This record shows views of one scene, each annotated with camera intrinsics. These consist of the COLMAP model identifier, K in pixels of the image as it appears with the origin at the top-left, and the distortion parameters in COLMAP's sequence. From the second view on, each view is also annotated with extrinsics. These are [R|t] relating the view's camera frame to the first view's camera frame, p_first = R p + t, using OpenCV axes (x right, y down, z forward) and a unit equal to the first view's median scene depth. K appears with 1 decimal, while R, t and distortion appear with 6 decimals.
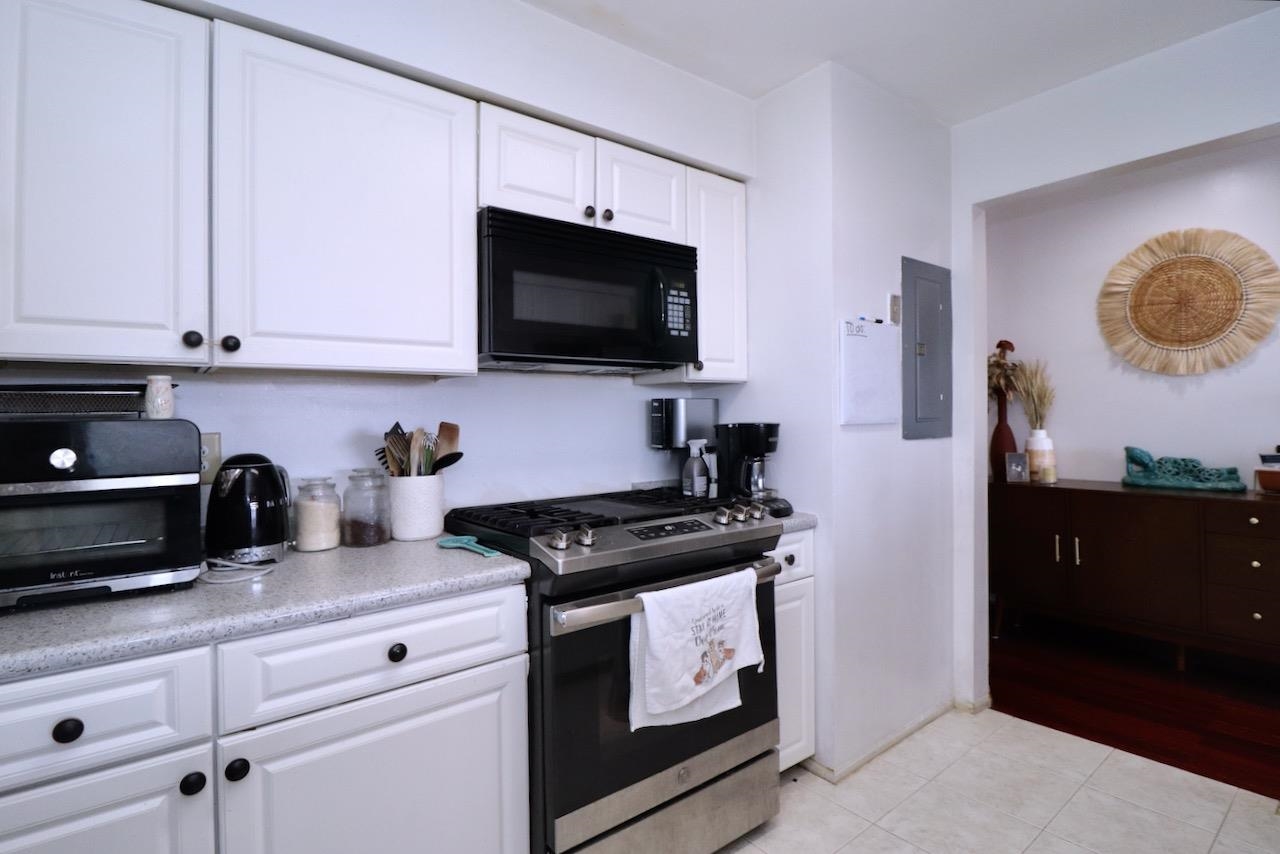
lens RADIAL K [[617.0, 0, 663.0], [0, 617.0, 406.2], [0, 0, 1]] dist [-0.013068, -0.005486]
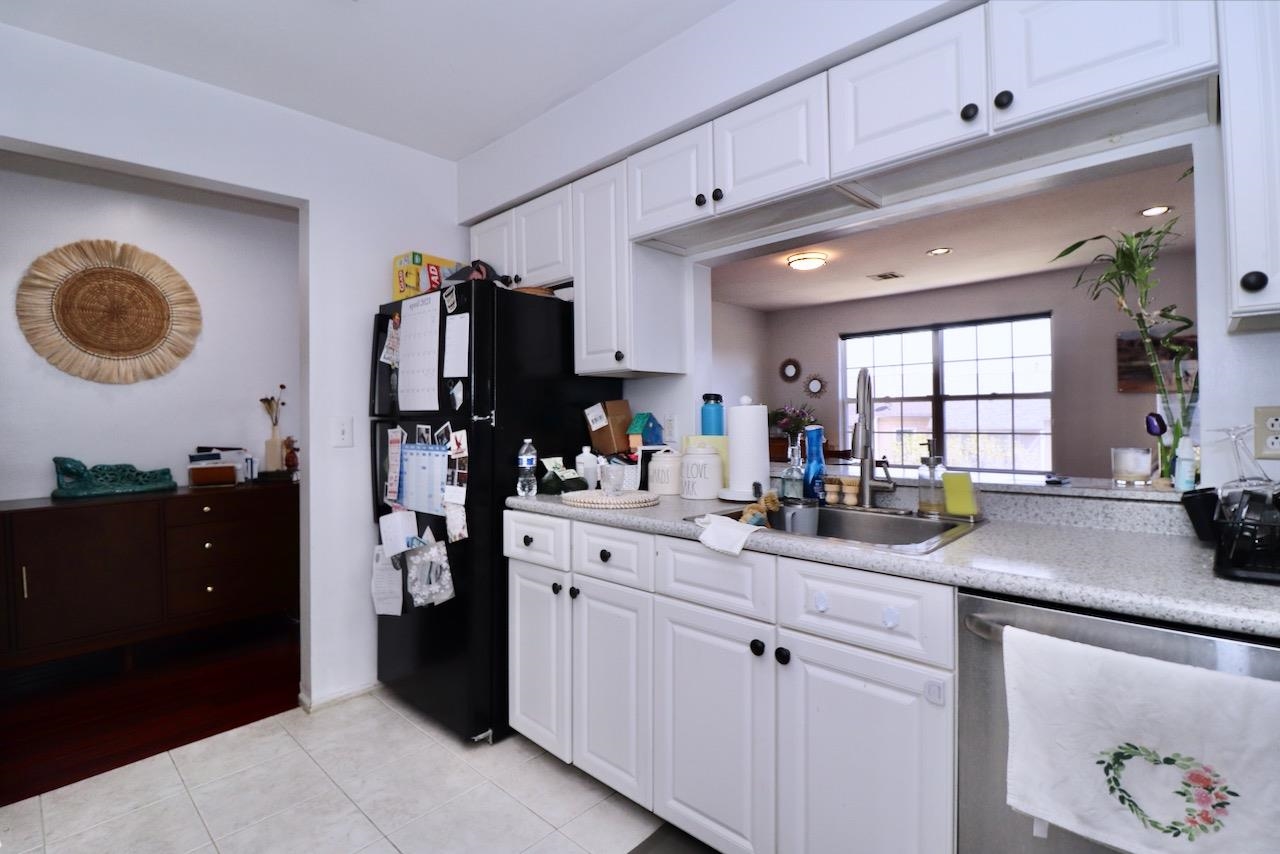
lens RADIAL K [[617.0, 0, 613.9], [0, 617.0, 408.9], [0, 0, 1]] dist [-0.013068, -0.005486]
pose [[-0.117227, 0.020513, 0.992893, -0.263703], [0.002955, 0.999789, -0.020306, 0.015240], [-0.993101, 0.000553, -0.117263, 0.290730]]
